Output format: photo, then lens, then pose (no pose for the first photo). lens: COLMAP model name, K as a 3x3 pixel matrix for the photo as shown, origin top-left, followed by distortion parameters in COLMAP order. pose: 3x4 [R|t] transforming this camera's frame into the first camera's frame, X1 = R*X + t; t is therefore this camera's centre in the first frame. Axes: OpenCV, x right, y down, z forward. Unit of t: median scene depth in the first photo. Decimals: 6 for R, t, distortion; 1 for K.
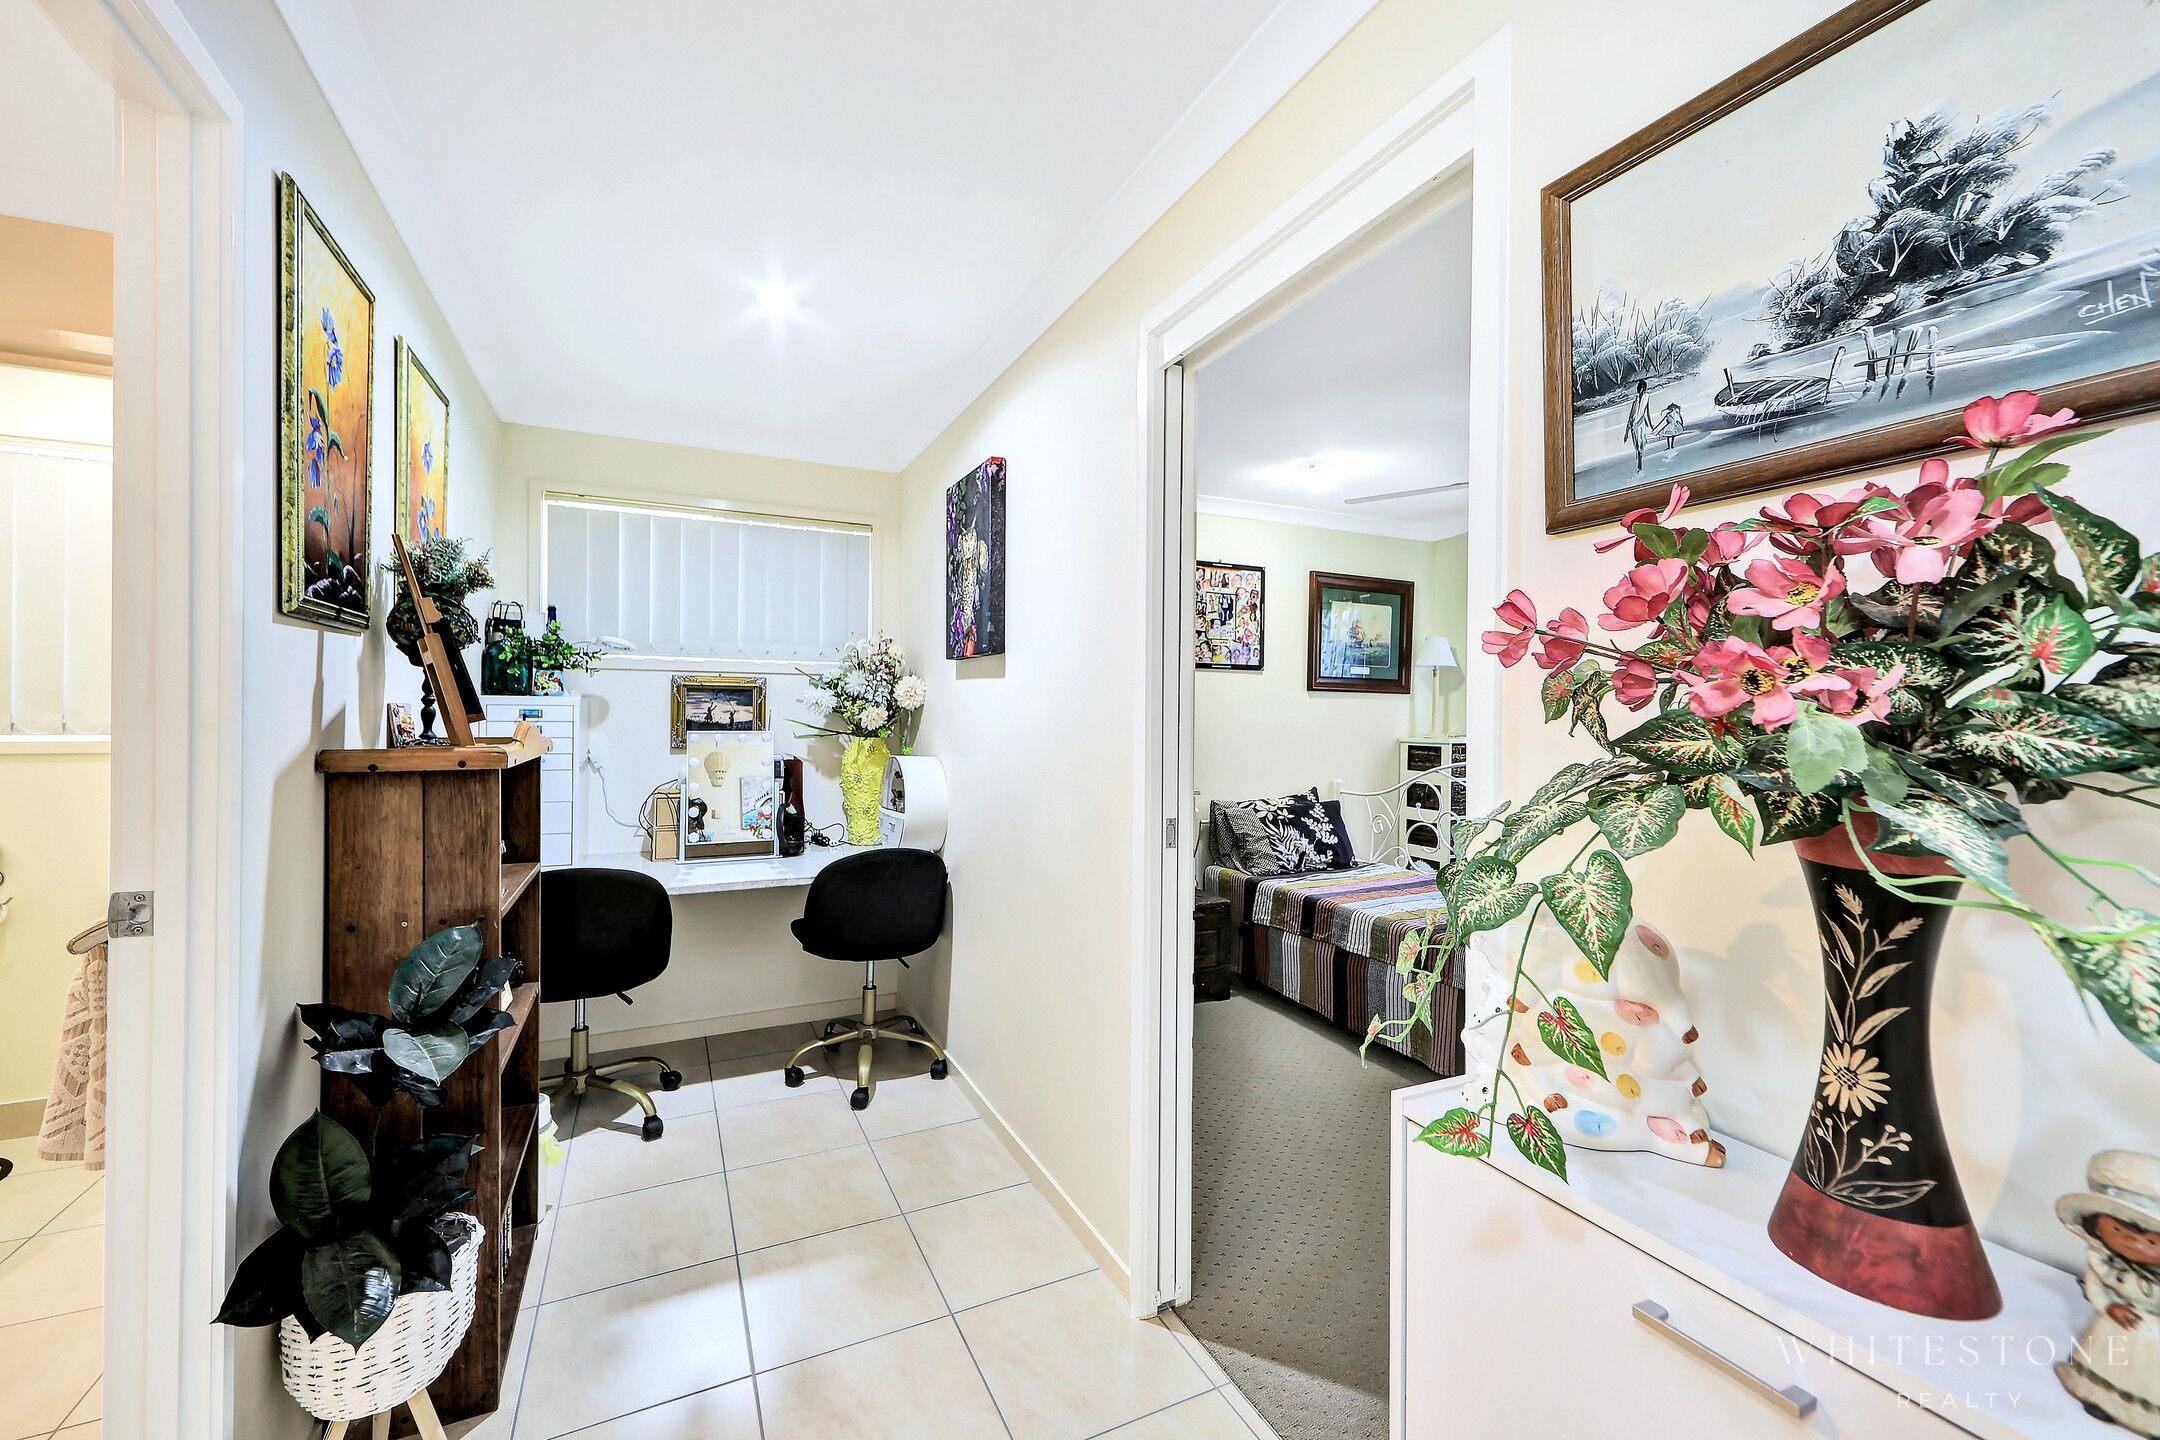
lens RADIAL K [[848.9, 0, 1059.0], [0, 848.9, 715.1], [0, 0, 1]] dist [0.013463, -0.000634]
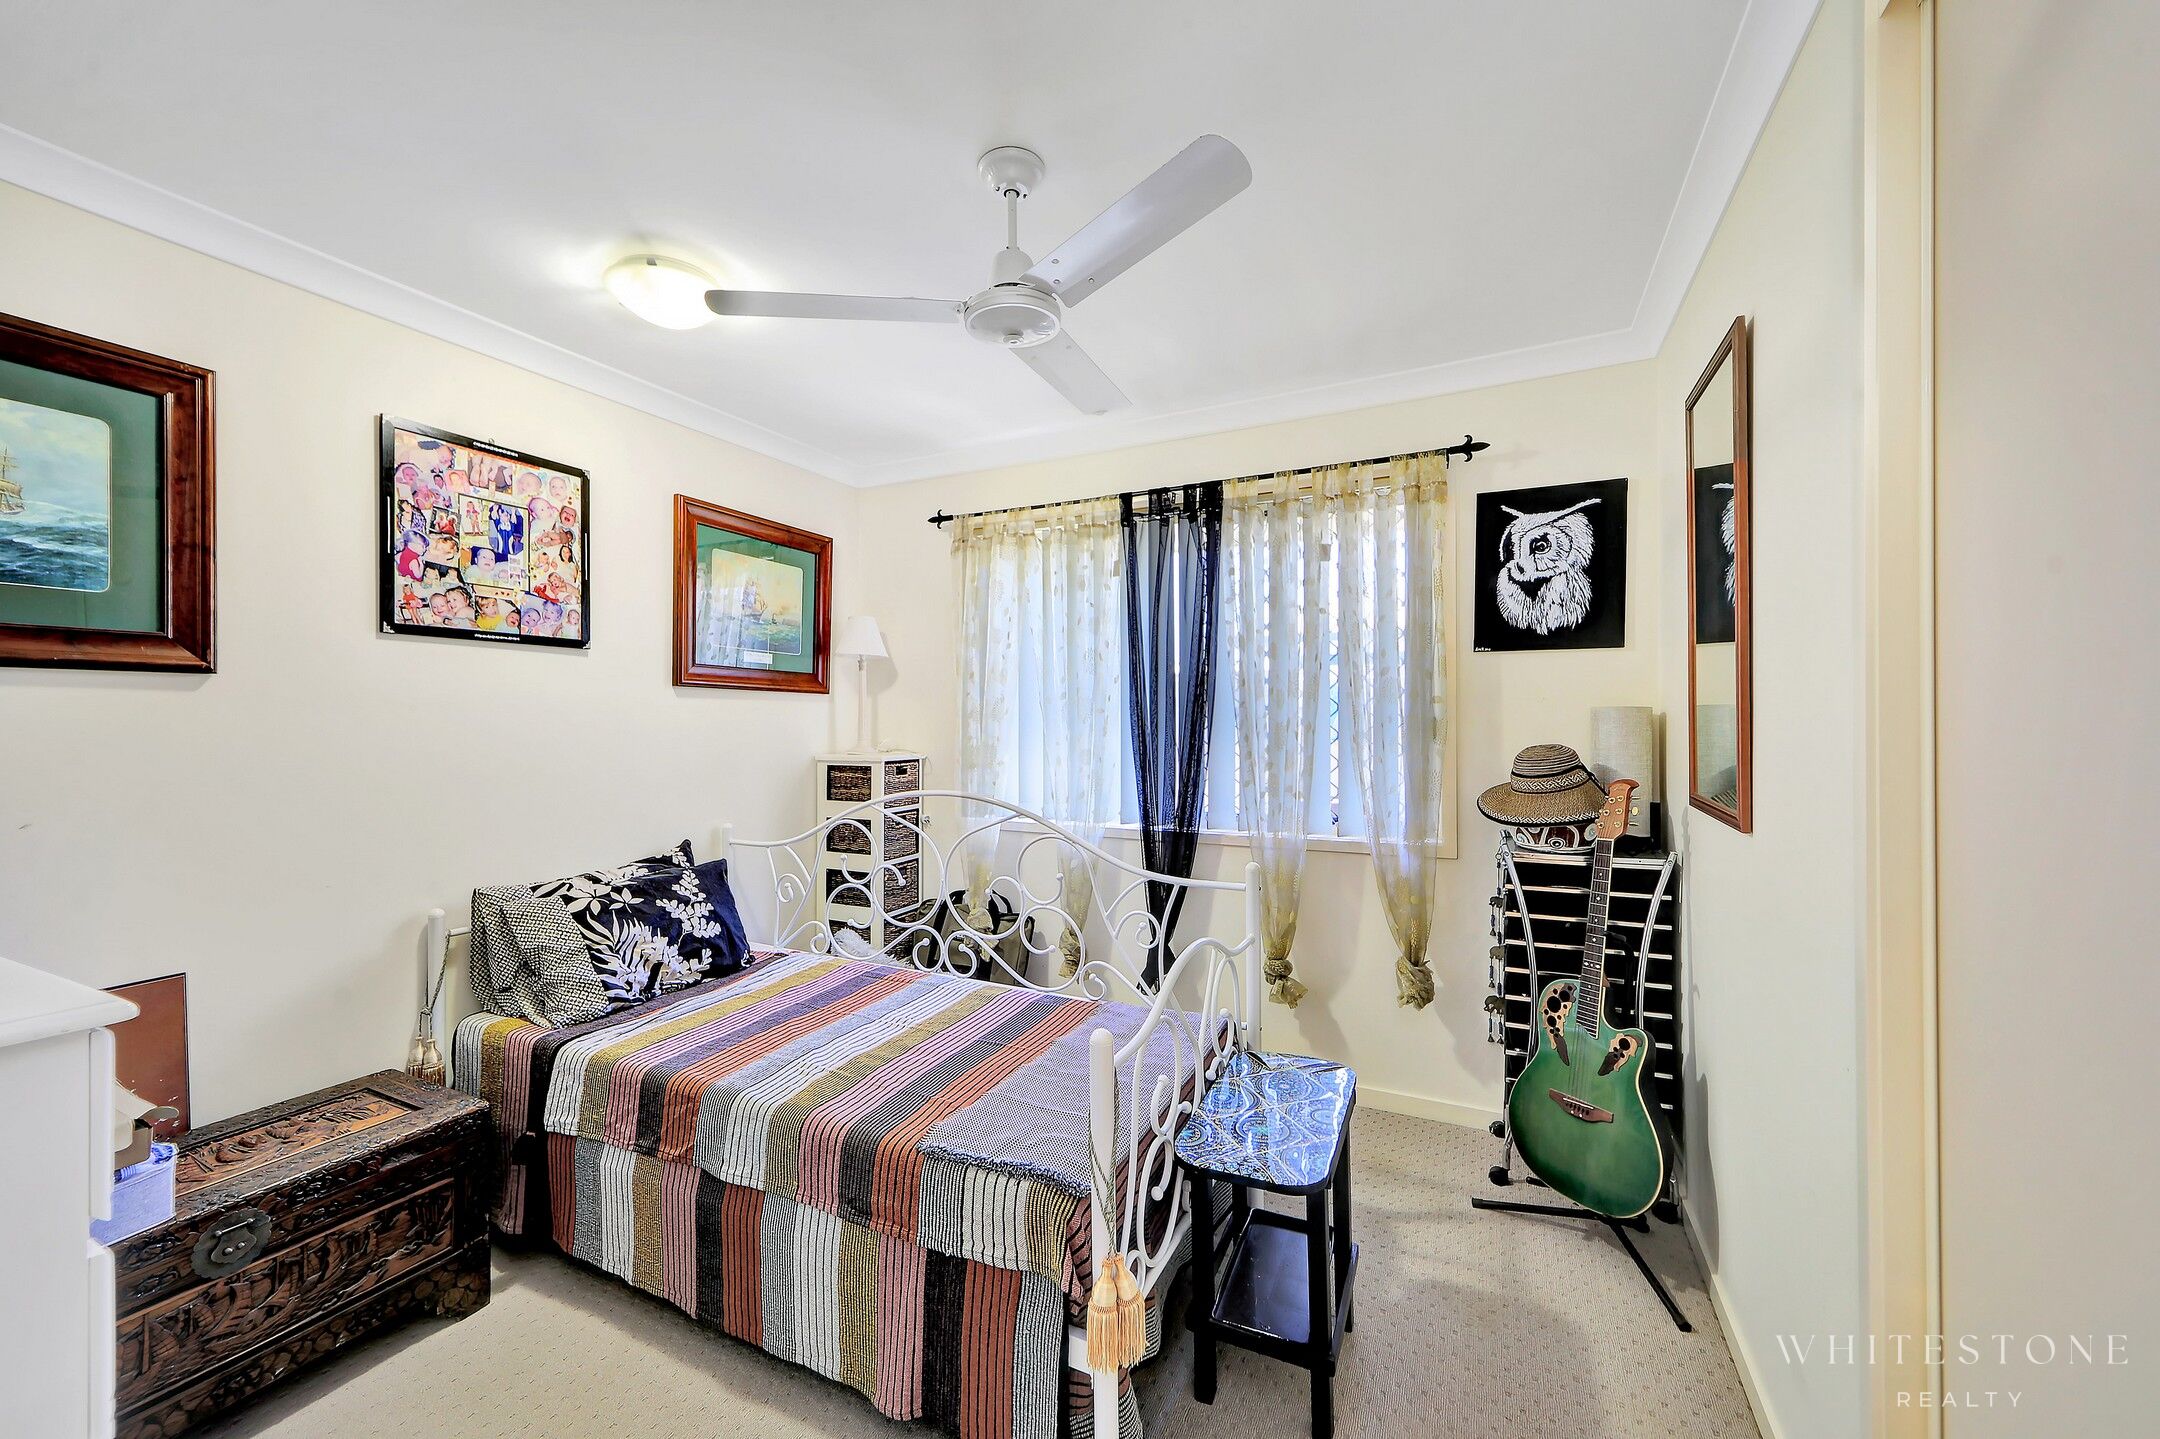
lens RADIAL K [[848.9, 0, 1059.0], [0, 848.9, 714.6], [0, 0, 1]] dist [0.013463, -0.000634]
pose [[0.788645, -0.004320, 0.614834, 0.158882], [0.009888, 0.999935, -0.005658, -0.001809], [-0.614770, 0.010542, 0.788636, 0.403452]]
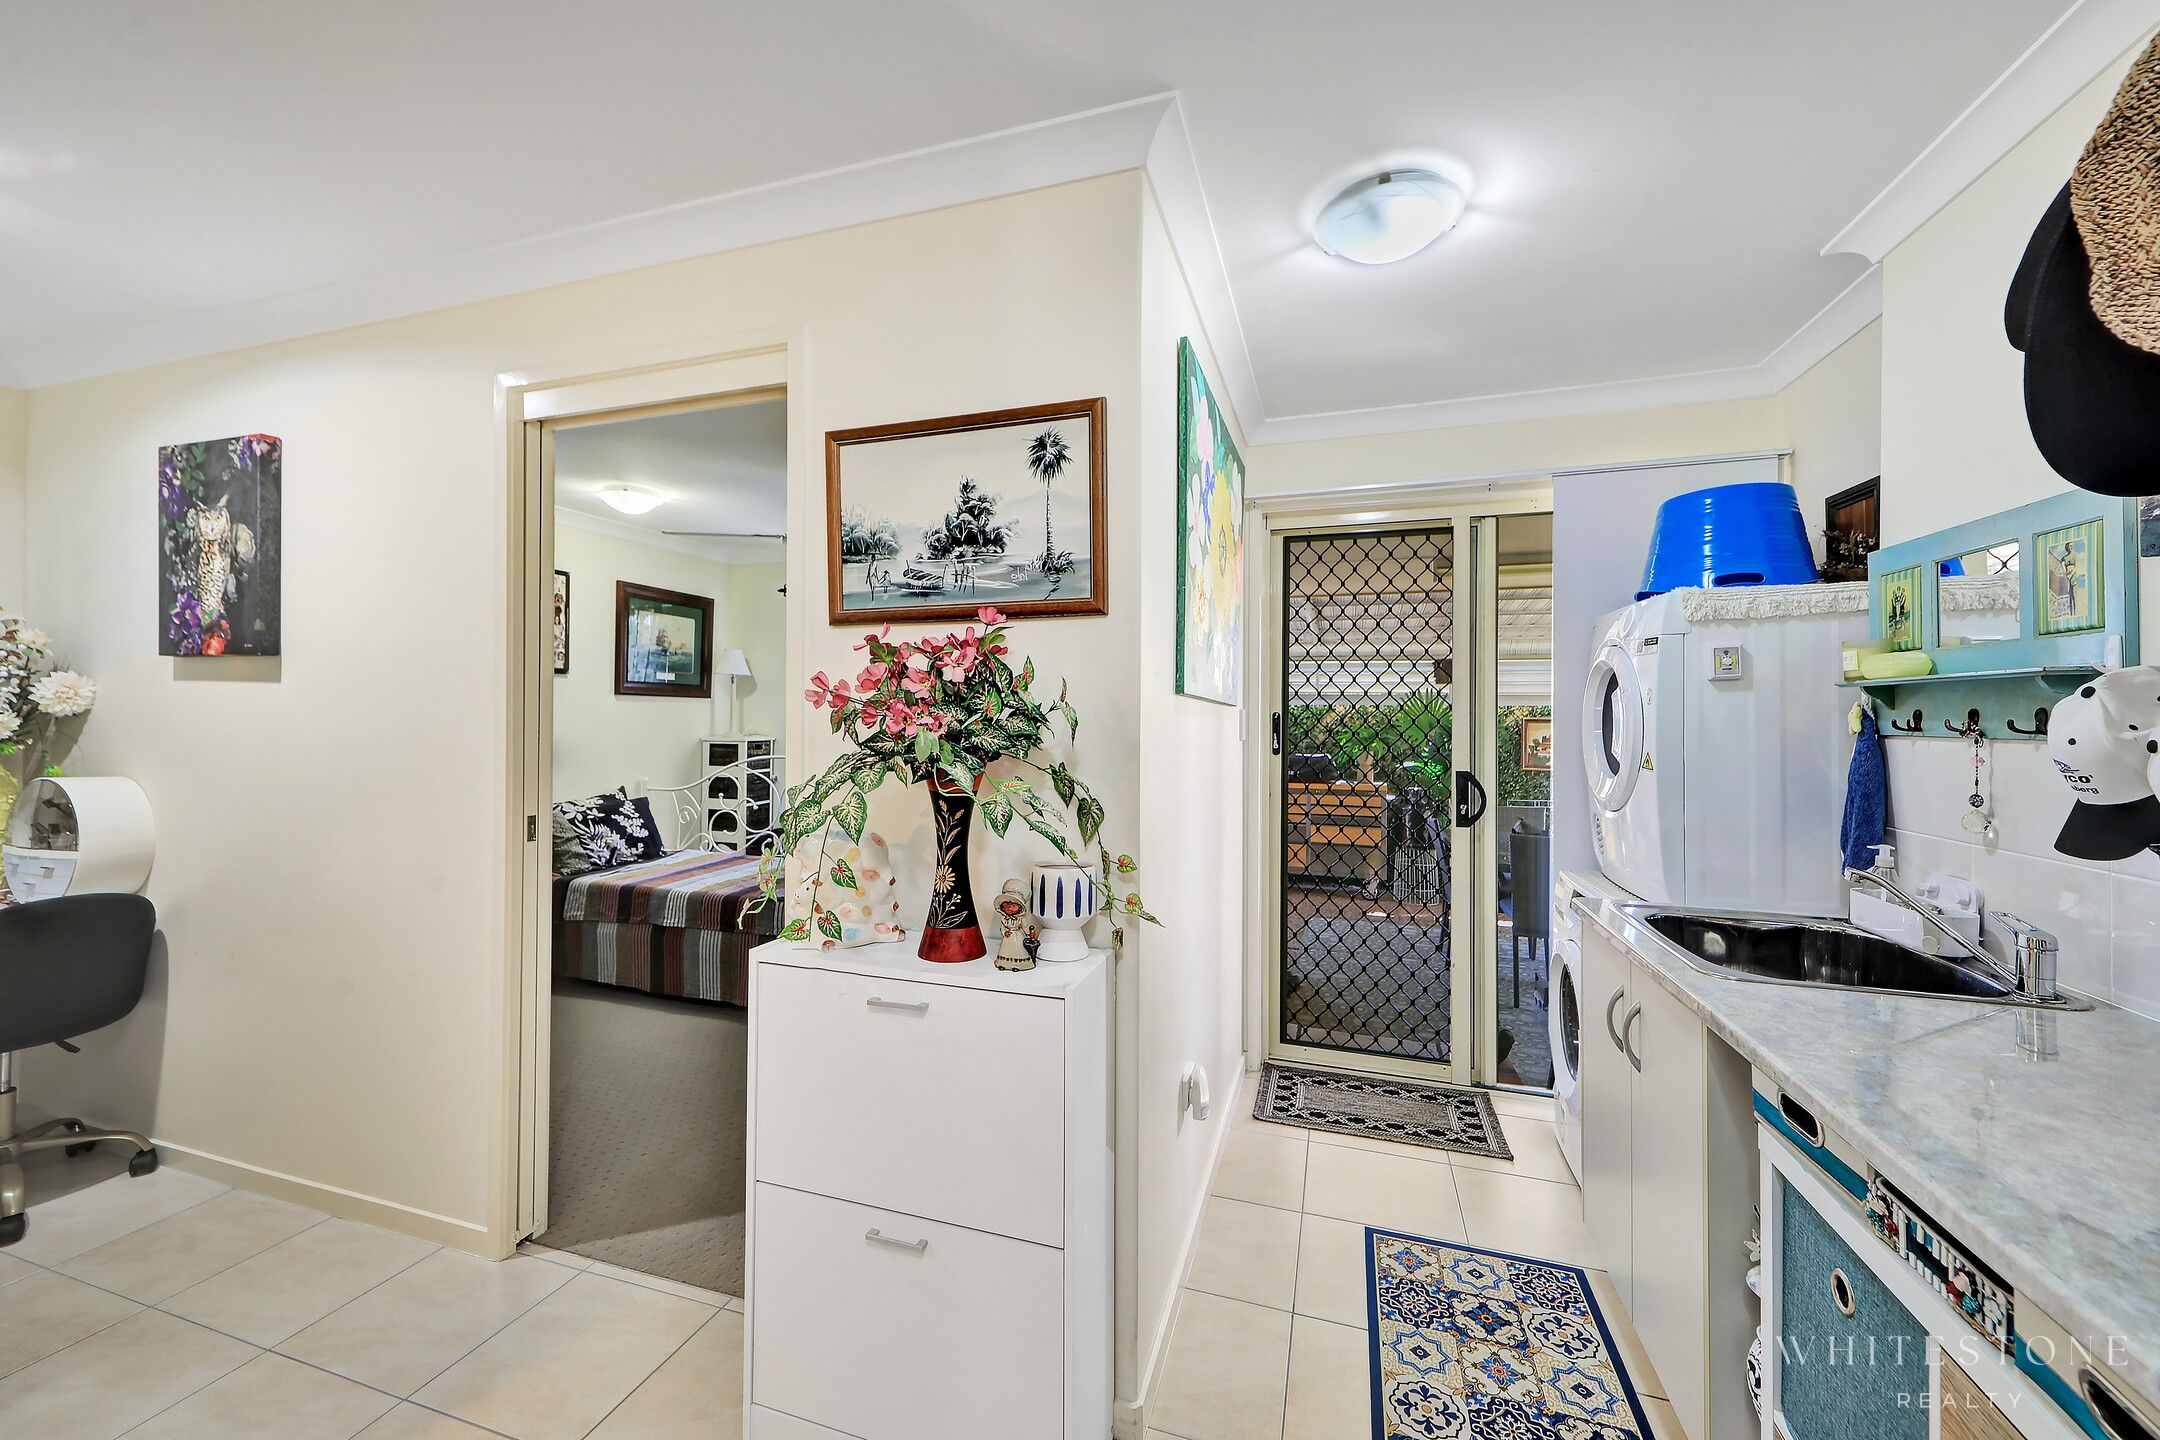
lens RADIAL K [[848.9, 0, 1059.0], [0, 848.9, 715.1], [0, 0, 1]] dist [0.013463, -0.000634]
pose [[0.697352, -0.003258, 0.716721, -0.095171], [0.000741, 0.999992, 0.003824, -0.008352], [-0.716728, -0.002135, 0.697349, -0.150906]]
